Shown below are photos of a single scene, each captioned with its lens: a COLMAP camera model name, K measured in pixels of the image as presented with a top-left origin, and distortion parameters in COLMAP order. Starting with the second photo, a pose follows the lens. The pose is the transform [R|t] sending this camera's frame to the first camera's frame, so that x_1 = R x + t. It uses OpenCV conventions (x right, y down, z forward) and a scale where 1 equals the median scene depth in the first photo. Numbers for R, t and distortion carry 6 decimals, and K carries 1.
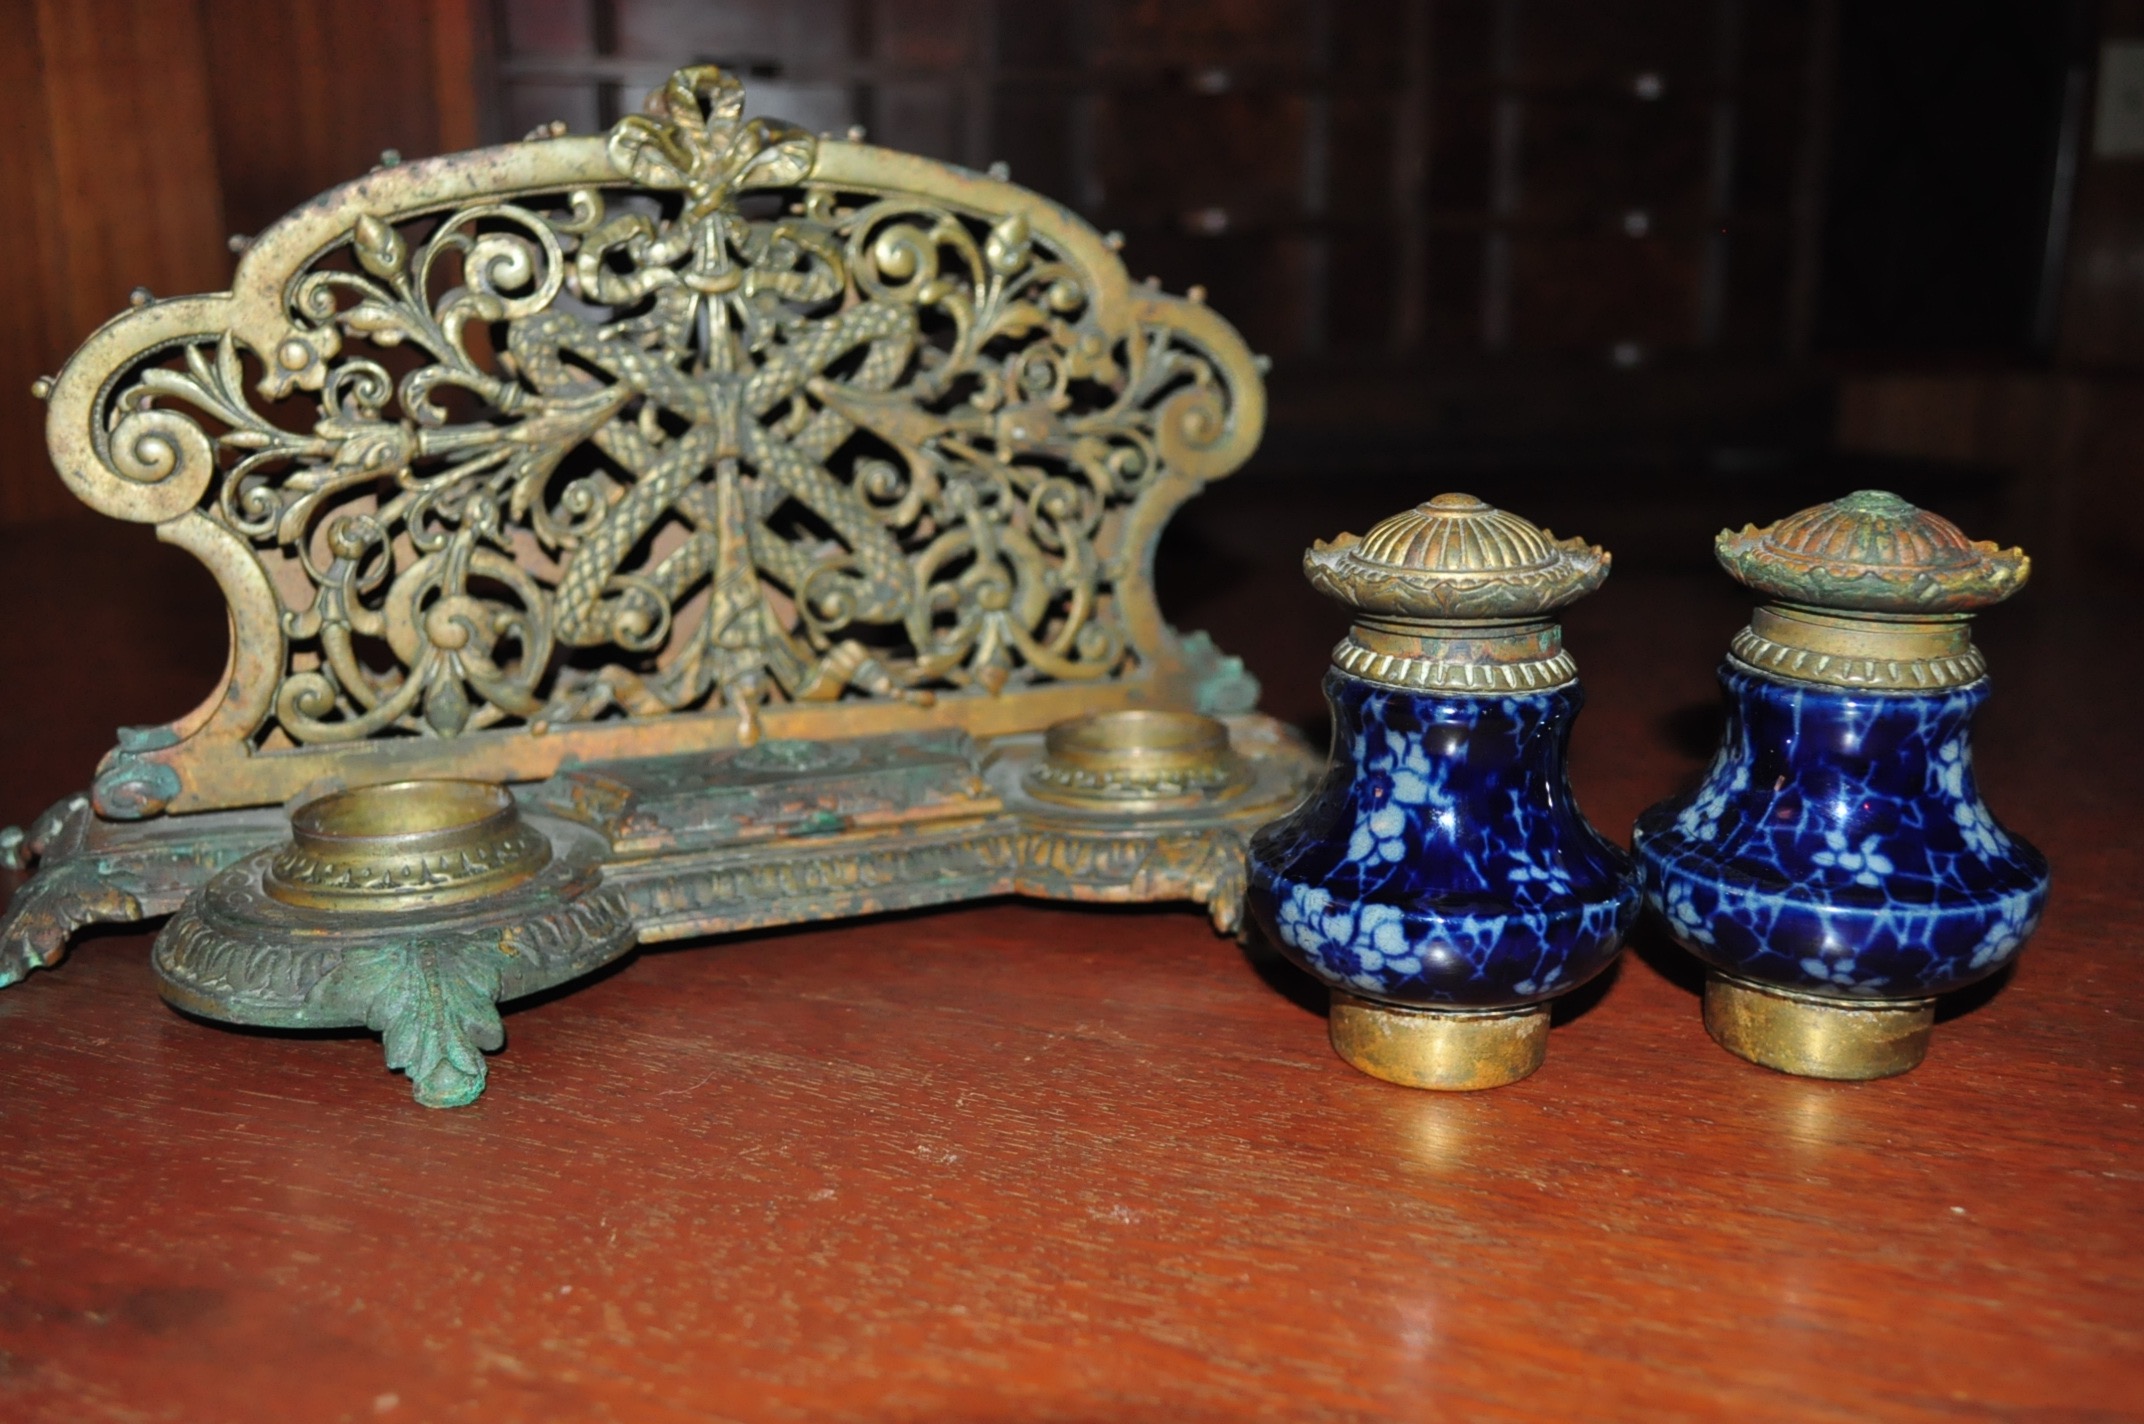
lens RADIAL K [[1992.0, 0, 1092.9], [0, 1992.0, 707.6], [0, 0, 1]] dist [-0.030709, 0.000000]
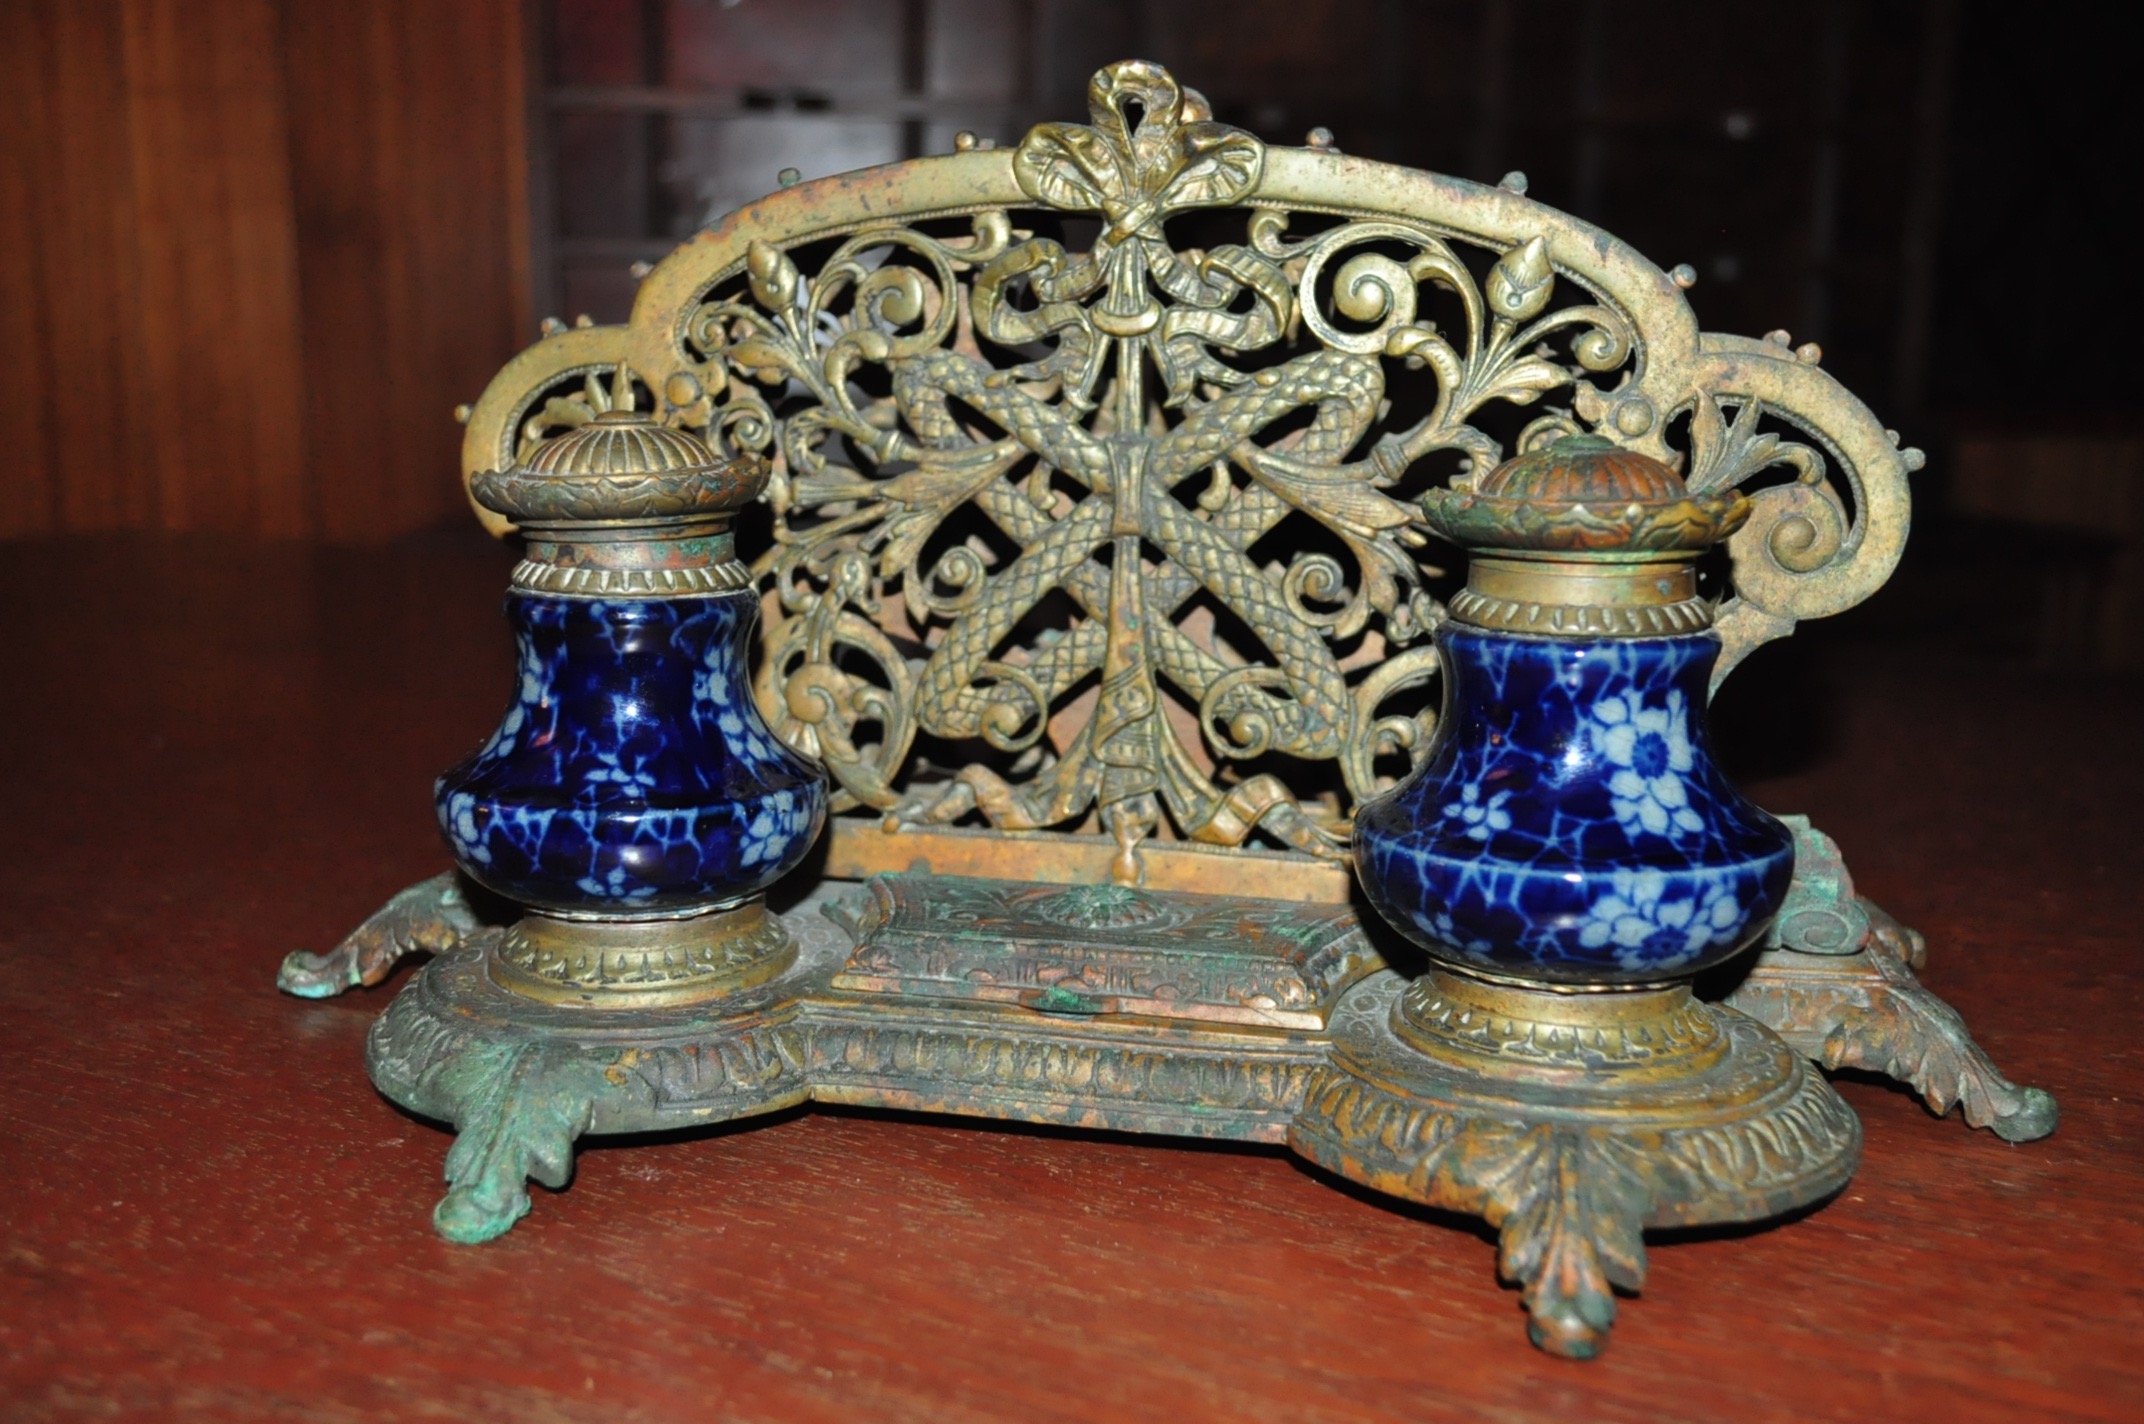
lens RADIAL K [[1992.0, 0, 1067.9], [0, 1992.0, 717.2], [0, 0, 1]] dist [-0.030709, 0.000000]
pose [[0.814026, 0.126579, -0.566867, 0.277329], [-0.140196, 0.989927, 0.019724, -0.064472], [0.563654, 0.063417, 0.823573, 0.315415]]
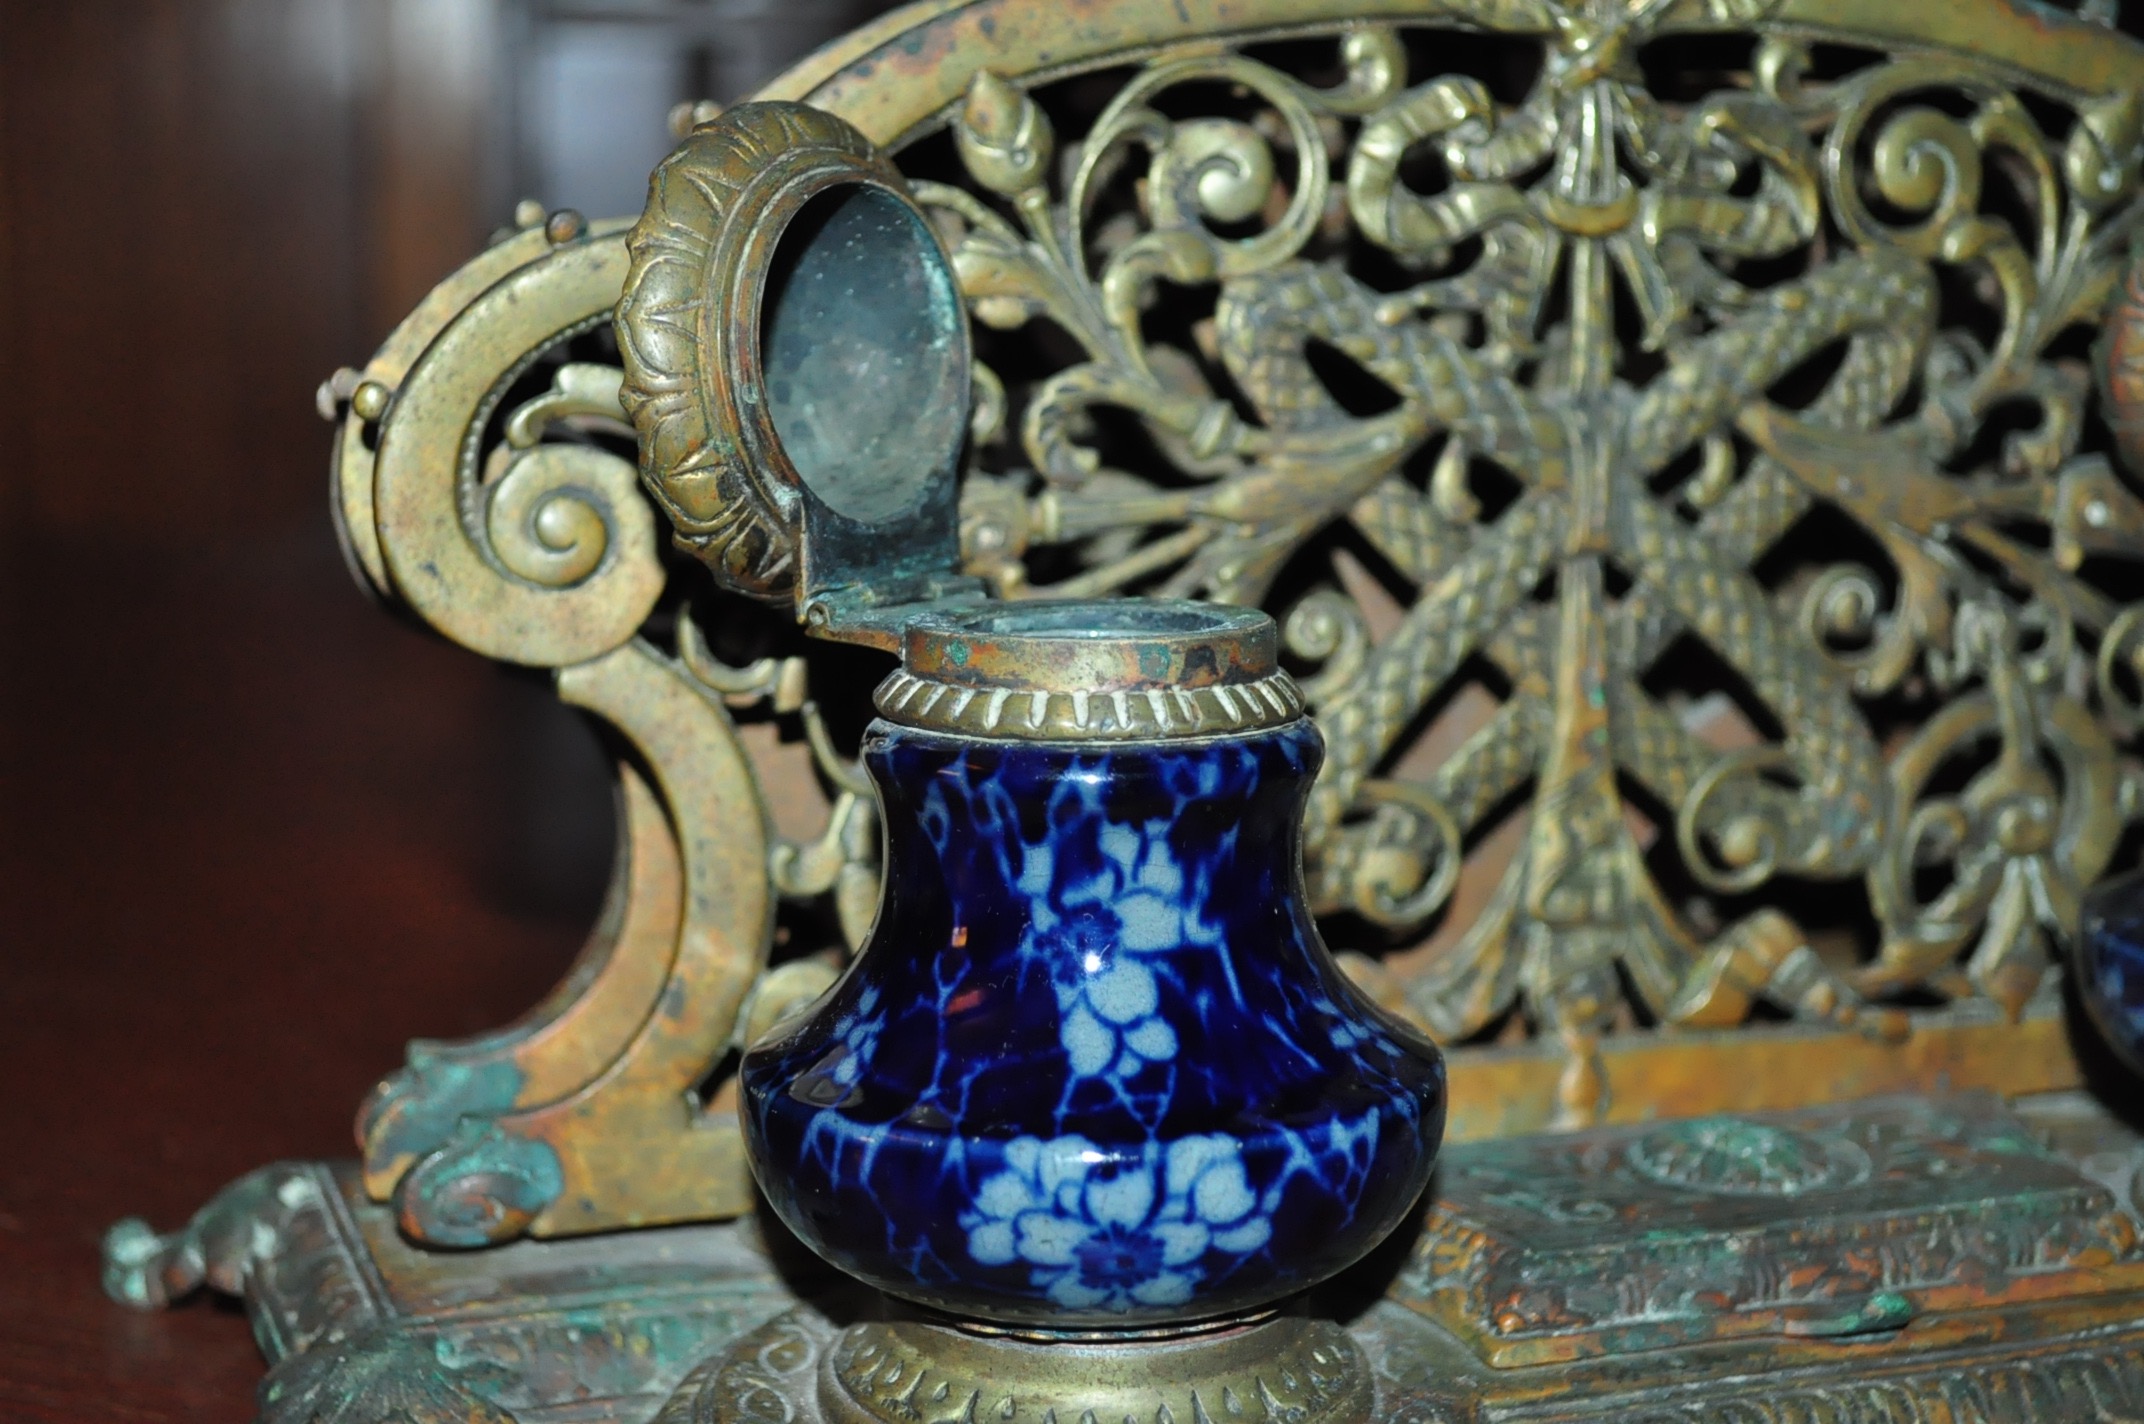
lens RADIAL K [[3341.5, 0, 1043.0], [0, 3341.5, 706.9], [0, 0, 1]] dist [-0.011621, 0.000000]
pose [[0.998371, 0.031466, -0.047604, -0.285177], [-0.033145, 0.998841, -0.034893, -0.052977], [0.046451, 0.036414, 0.998257, 0.141099]]
